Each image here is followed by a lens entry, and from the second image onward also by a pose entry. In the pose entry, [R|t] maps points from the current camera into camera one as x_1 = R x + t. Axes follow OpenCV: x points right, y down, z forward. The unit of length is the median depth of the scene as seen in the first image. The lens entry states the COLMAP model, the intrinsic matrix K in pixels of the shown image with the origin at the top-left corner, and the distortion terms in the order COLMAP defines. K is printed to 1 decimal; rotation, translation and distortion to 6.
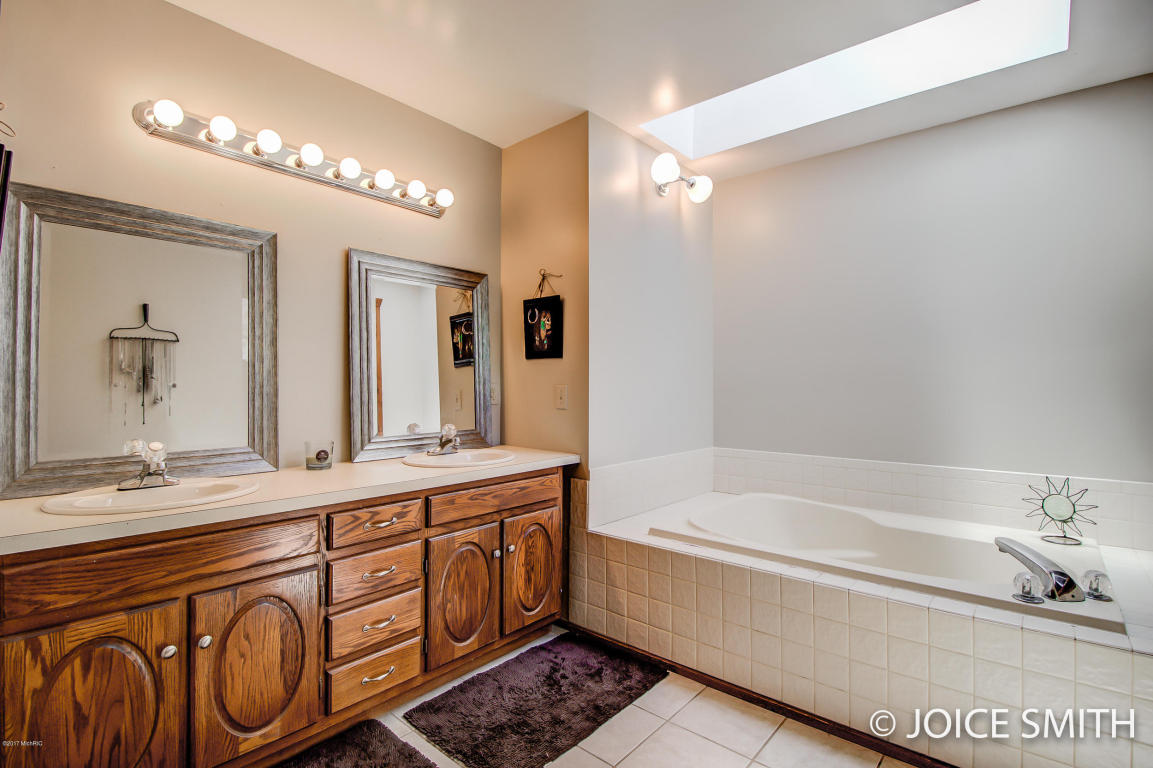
lens RADIAL K [[542.7, 0, 576.2], [0, 542.7, 381.3], [0, 0, 1]] dist [-0.003282, -0.008114]
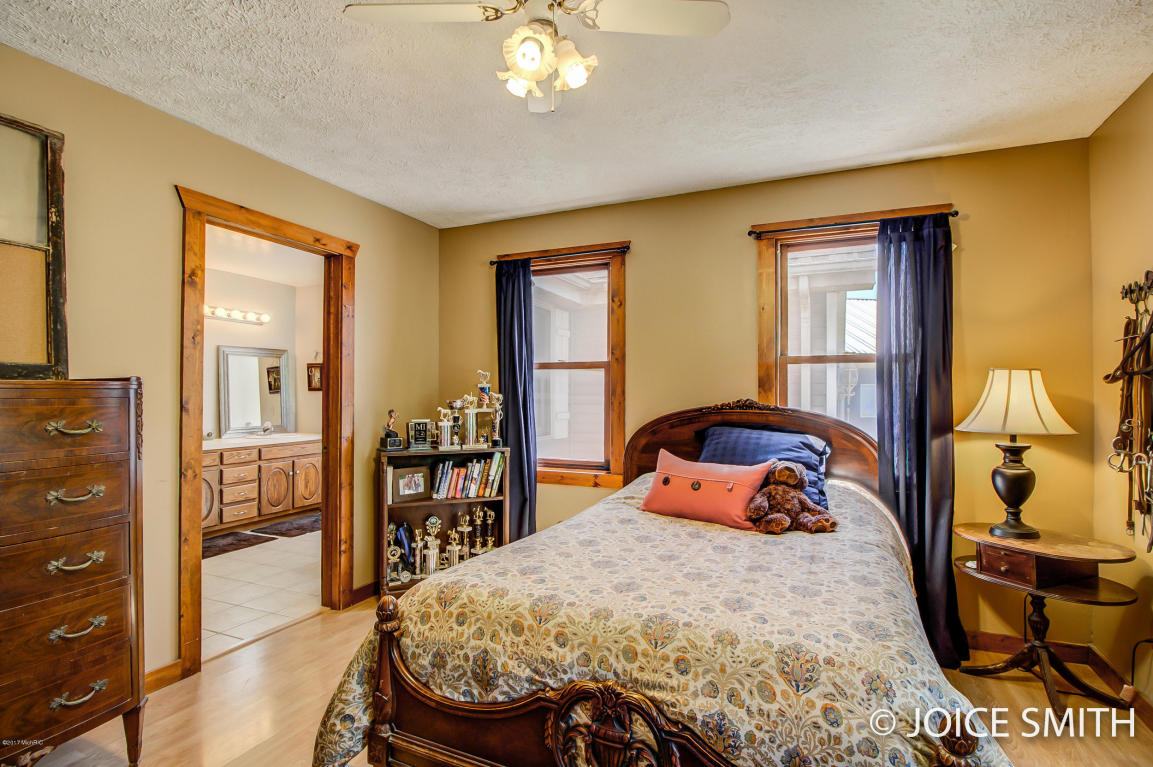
lens RADIAL K [[542.7, 0, 583.5], [0, 542.7, 390.2], [0, 0, 1]] dist [-0.003282, -0.008114]
pose [[0.948718, -0.001532, 0.316121, 0.319194], [0.001411, 0.999999, 0.000612, -0.053529], [-0.316121, -0.000135, 0.948719, -1.654572]]
